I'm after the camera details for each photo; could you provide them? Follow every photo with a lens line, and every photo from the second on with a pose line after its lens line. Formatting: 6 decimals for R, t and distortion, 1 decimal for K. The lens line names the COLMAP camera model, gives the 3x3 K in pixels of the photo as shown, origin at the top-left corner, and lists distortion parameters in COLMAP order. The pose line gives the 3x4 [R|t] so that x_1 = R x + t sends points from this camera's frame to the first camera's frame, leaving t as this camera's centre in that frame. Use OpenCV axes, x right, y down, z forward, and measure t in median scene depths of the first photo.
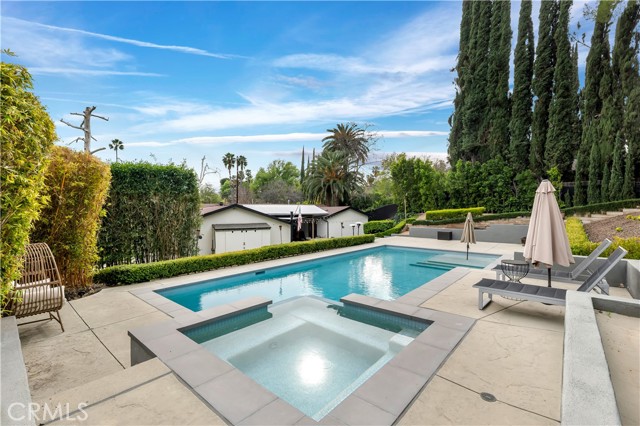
lens RADIAL K [[283.6, 0, 320.0], [0, 283.6, 213.0], [0, 0, 1]] dist [-0.000867, -0.000123]
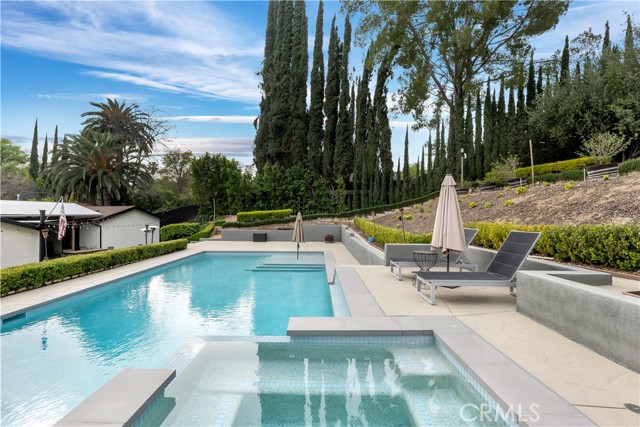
lens RADIAL K [[293.1, 0, 320.0], [0, 293.1, 213.5], [0, 0, 1]] dist [0.000720, 0.000028]
pose [[0.750789, 0.010191, 0.660463, -0.061214], [-0.001460, 0.999904, -0.013770, 0.009321], [-0.660540, 0.009374, 0.750732, 0.089812]]
